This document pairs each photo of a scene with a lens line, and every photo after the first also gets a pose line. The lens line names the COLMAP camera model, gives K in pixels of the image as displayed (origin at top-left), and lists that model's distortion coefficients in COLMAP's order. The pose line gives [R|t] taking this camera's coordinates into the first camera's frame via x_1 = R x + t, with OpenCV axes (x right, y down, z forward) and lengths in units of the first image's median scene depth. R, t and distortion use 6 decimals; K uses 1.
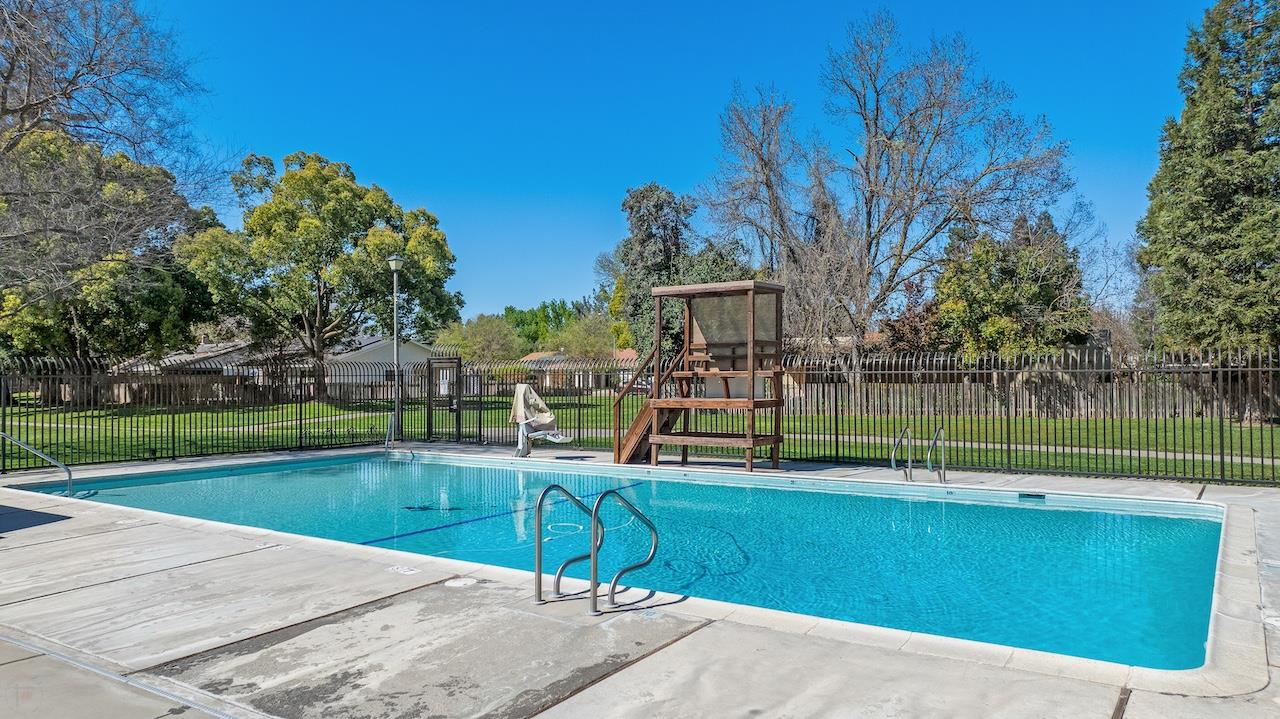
lens RADIAL K [[903.5, 0, 638.4], [0, 903.5, 369.3], [0, 0, 1]] dist [-0.005138, 0.002605]
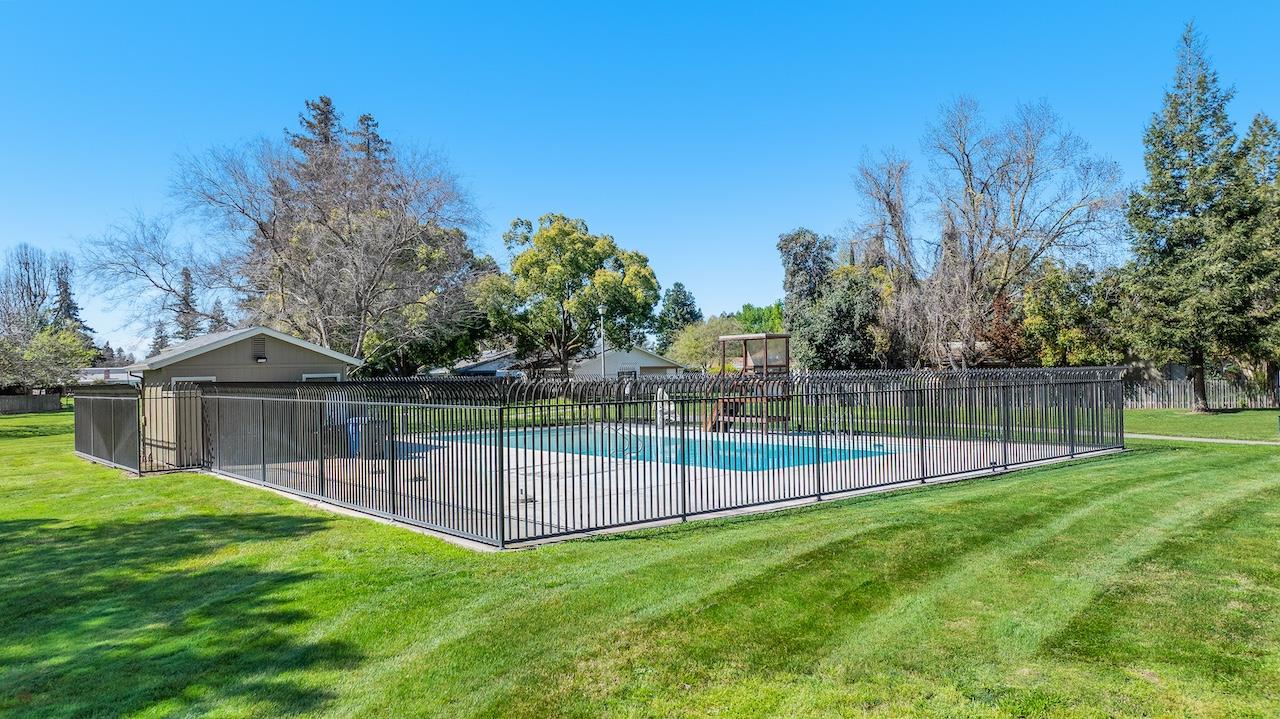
lens RADIAL K [[903.5, 0, 638.4], [0, 903.5, 369.3], [0, 0, 1]] dist [-0.005138, 0.002605]
pose [[0.963112, -0.012113, -0.268828, 0.118484], [0.013888, 0.999893, 0.004702, -0.011527], [0.268742, -0.008262, 0.963177, -0.274966]]
